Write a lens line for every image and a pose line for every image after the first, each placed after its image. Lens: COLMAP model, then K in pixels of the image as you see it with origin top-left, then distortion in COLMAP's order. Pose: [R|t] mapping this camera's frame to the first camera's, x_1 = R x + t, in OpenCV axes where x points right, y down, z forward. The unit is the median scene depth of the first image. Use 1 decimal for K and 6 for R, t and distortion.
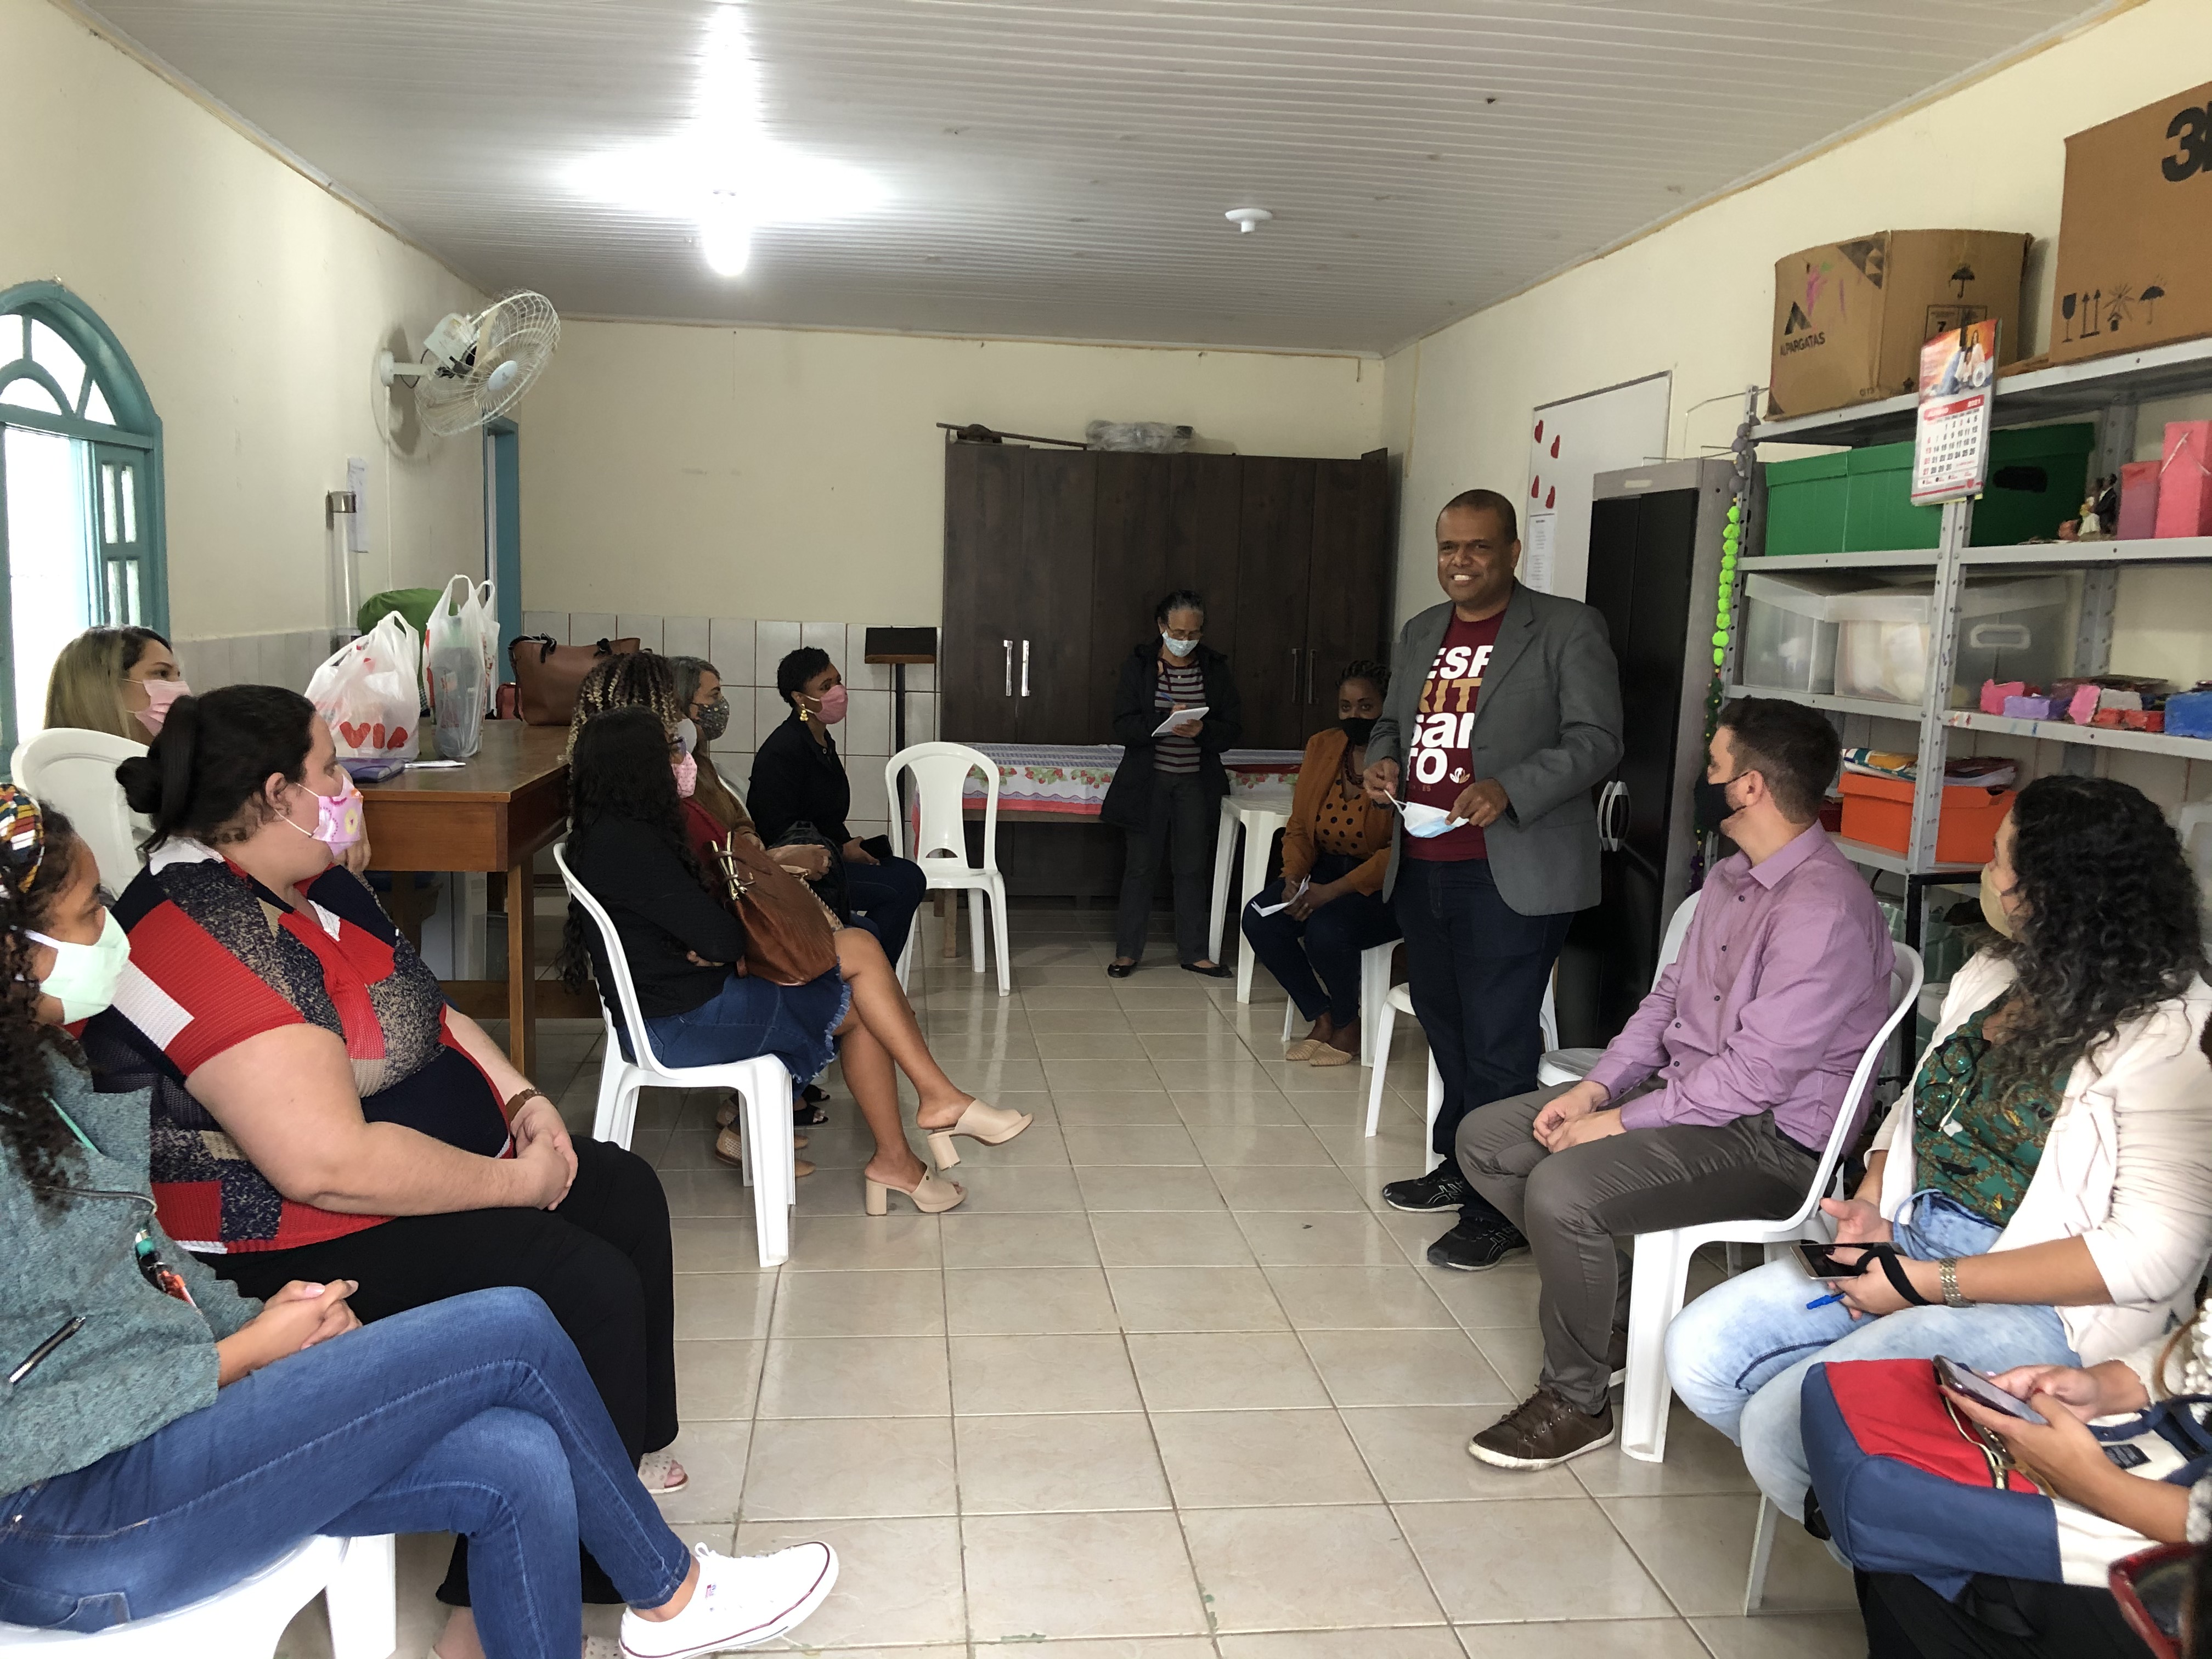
lens RADIAL K [[1819.8, 0, 1106.0], [0, 1819.8, 829.5], [0, 0, 1]] dist [-0.008076, -0.010886]
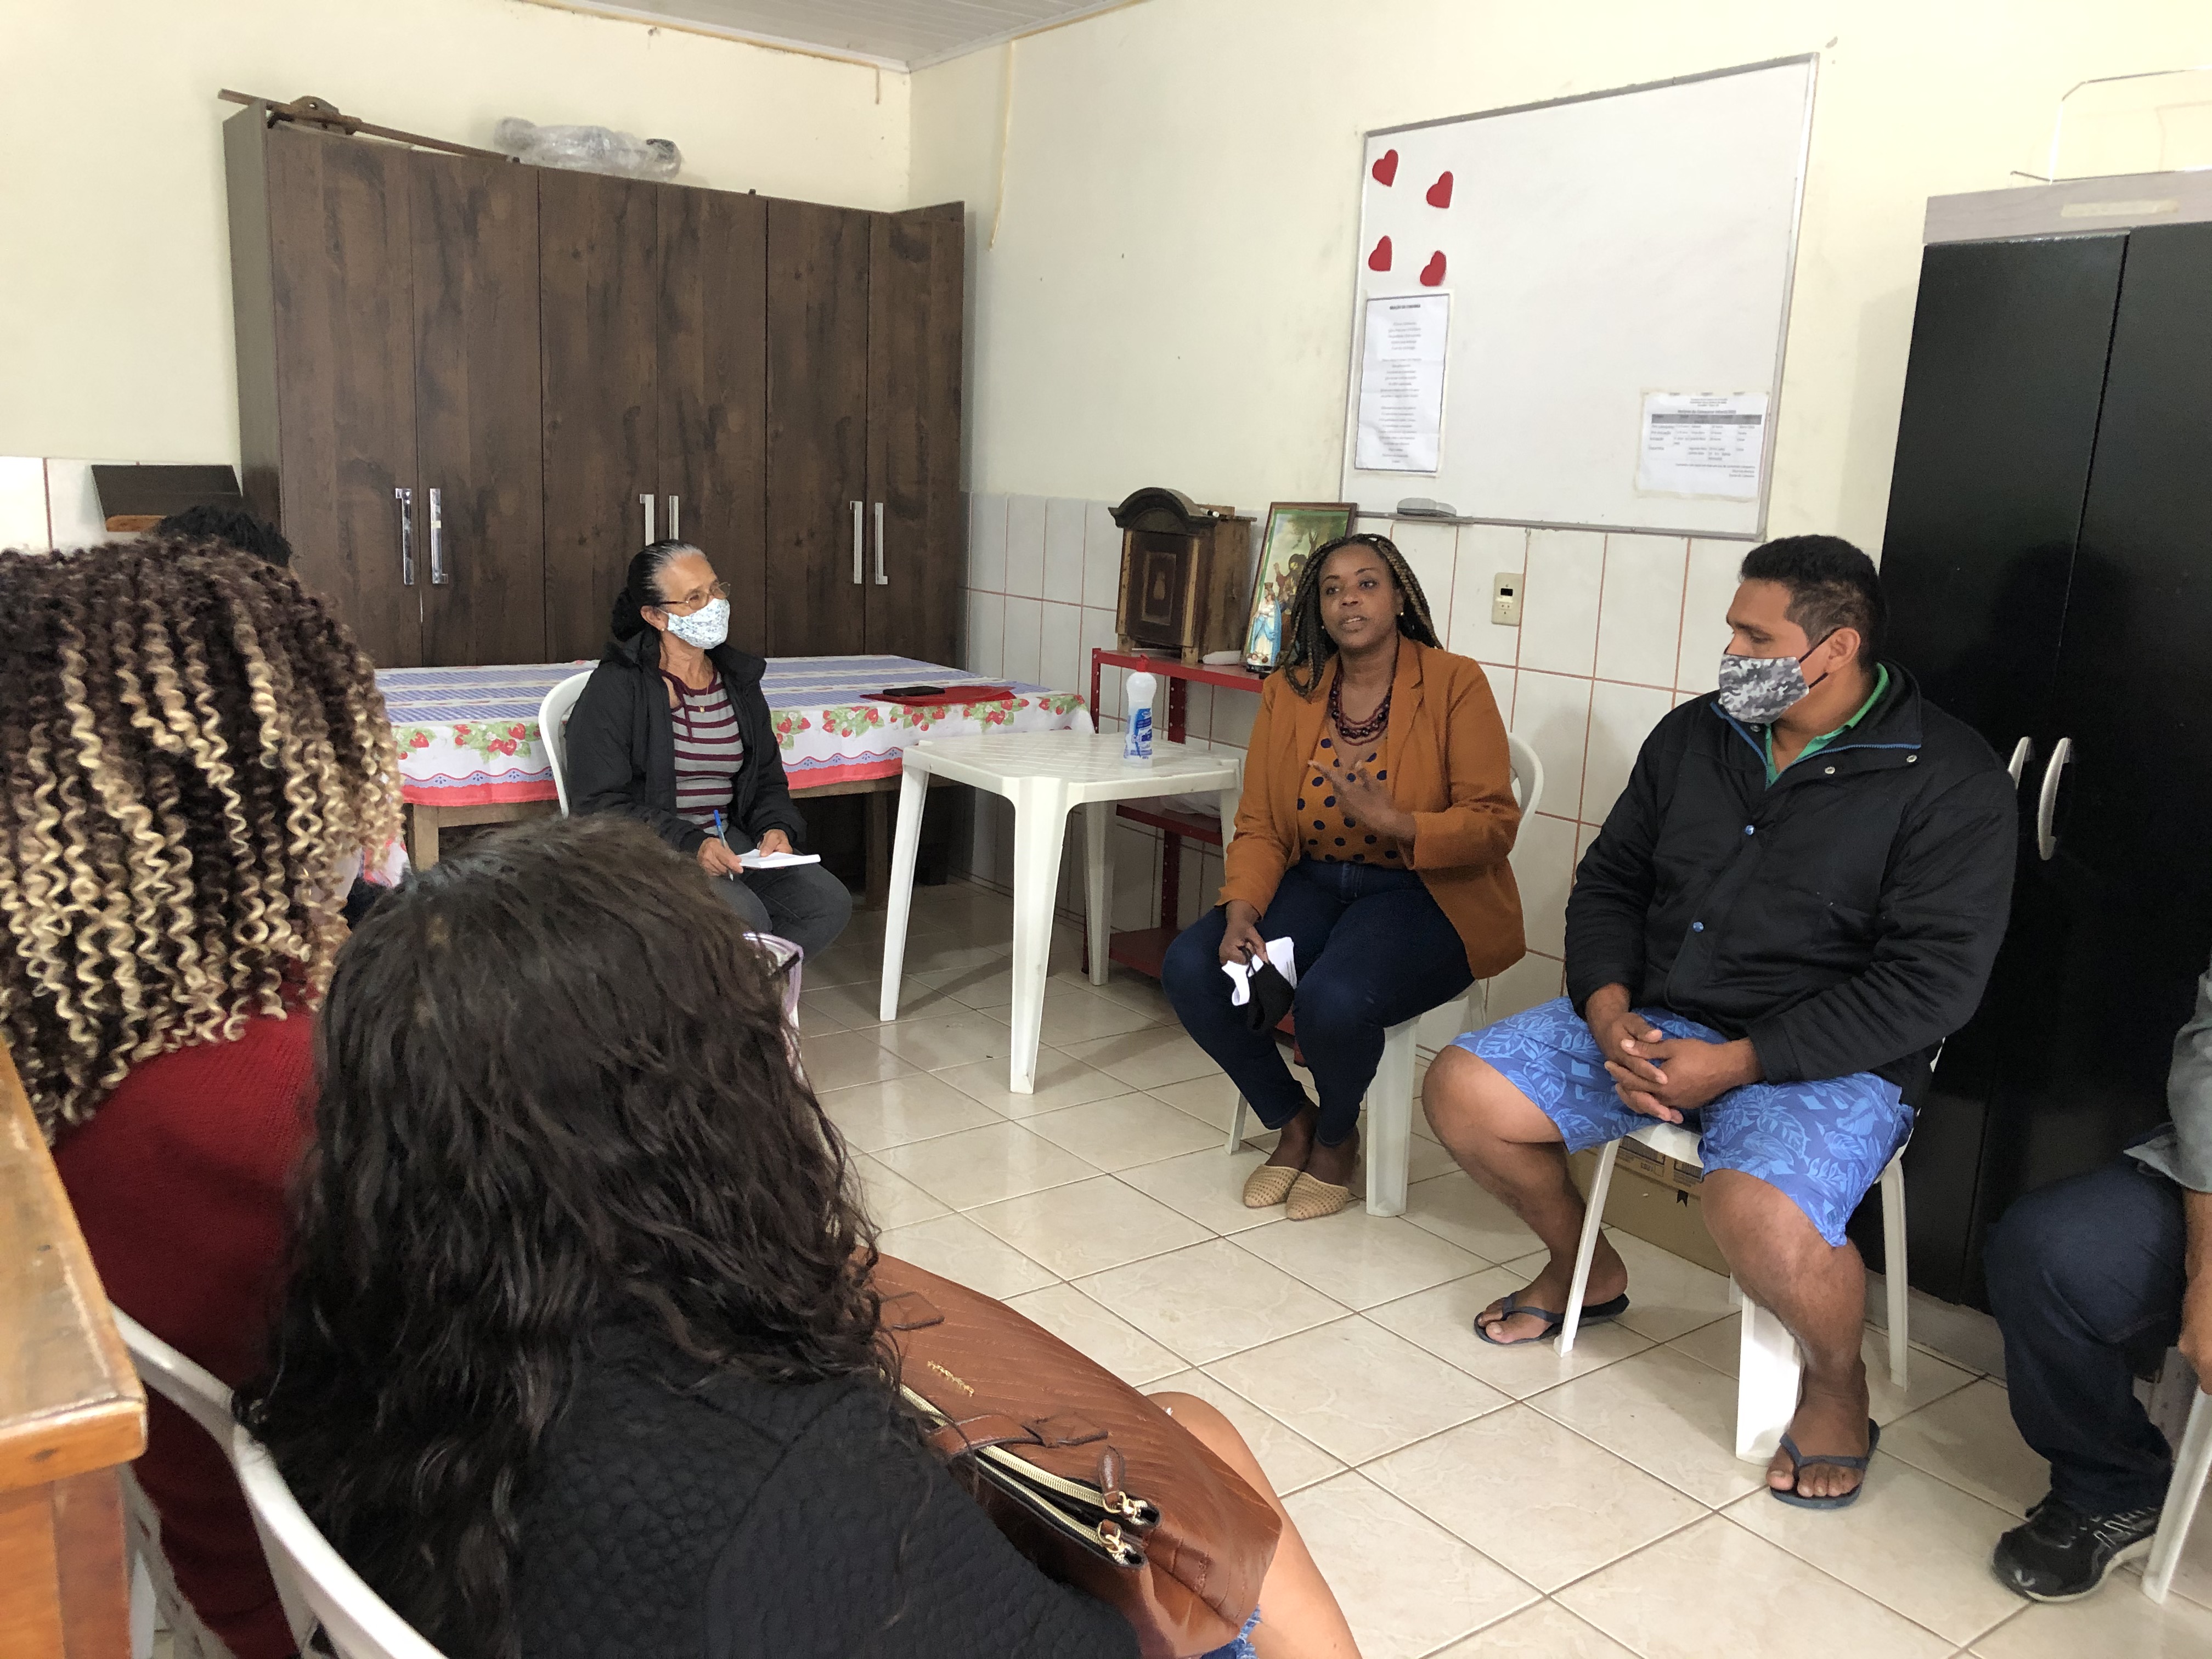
lens RADIAL K [[1807.0, 0, 1116.5], [0, 1807.0, 831.1], [0, 0, 1]] dist [0.030594, -0.066903]
pose [[0.868356, -0.090299, 0.487652, -0.328996], [0.048698, 0.994058, 0.097356, -0.088187], [-0.493546, -0.060792, 0.867593, 0.831610]]
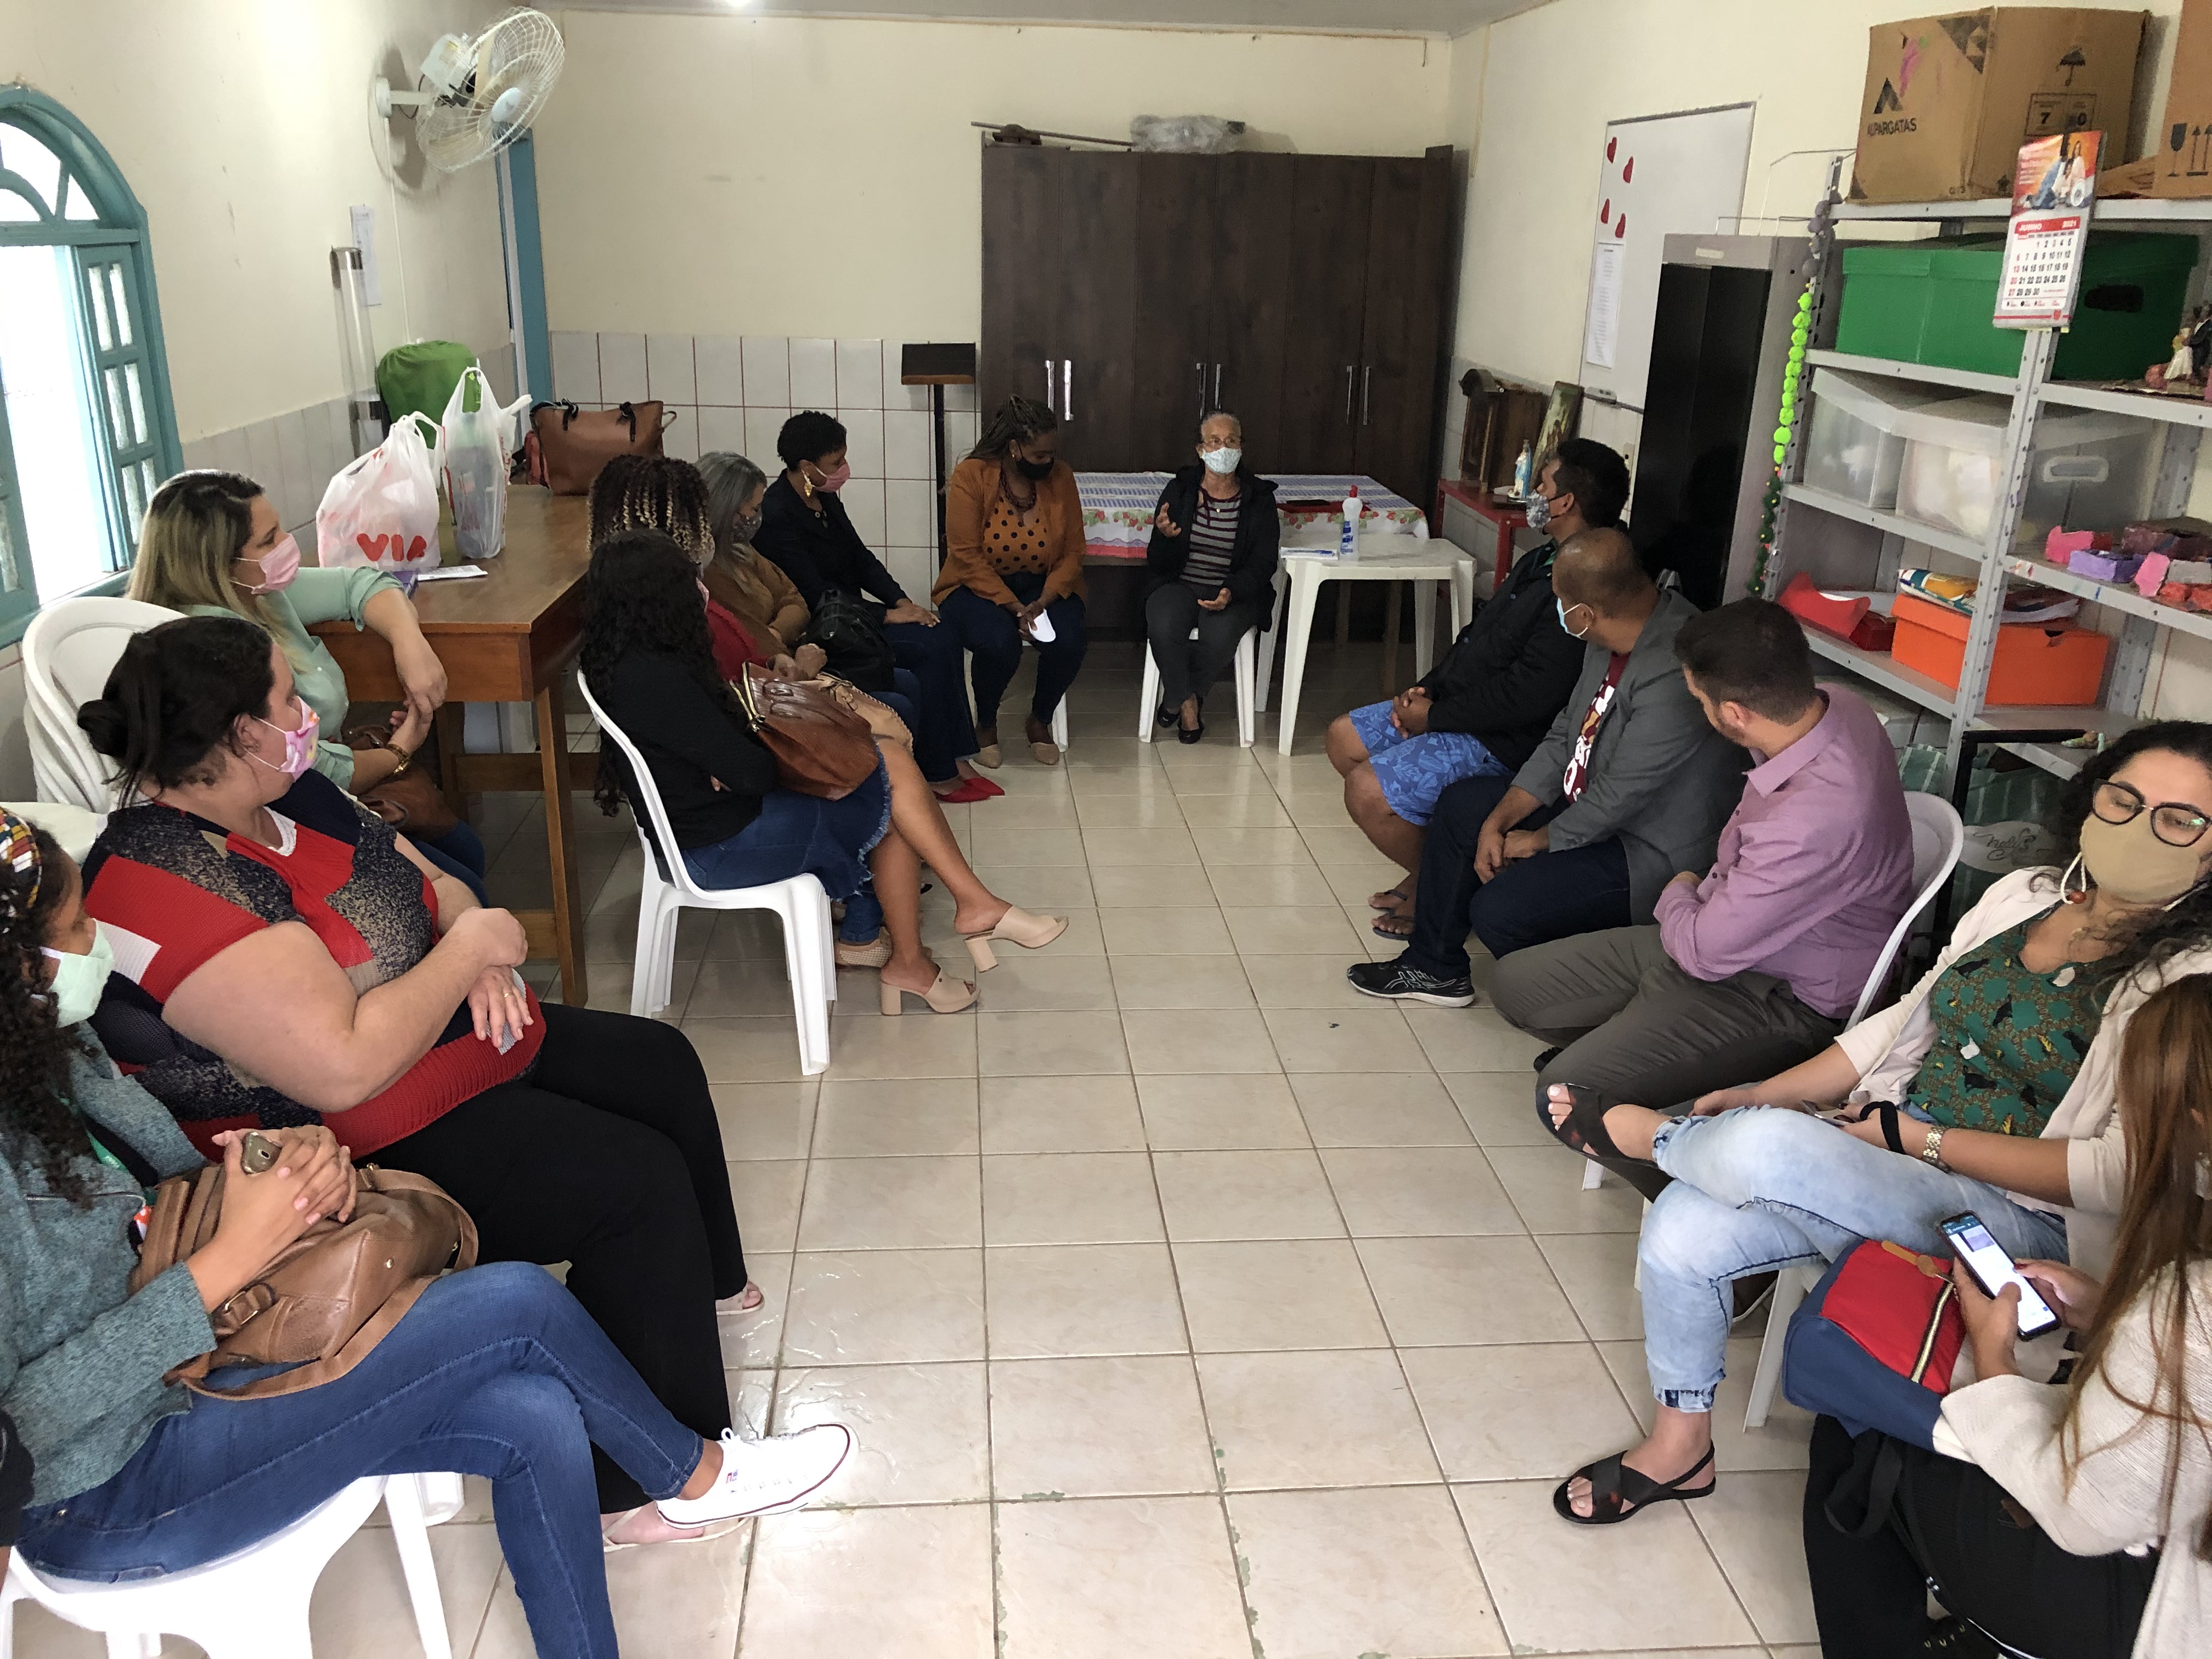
lens RADIAL K [[1807.0, 0, 1116.5], [0, 1807.0, 831.1], [0, 0, 1]] dist [0.030594, -0.066903]
pose [[0.999669, 0.004076, -0.025413, 0.015836], [0.000966, 0.980743, 0.195299, -0.102245], [0.025720, -0.195259, 0.980414, 0.019972]]
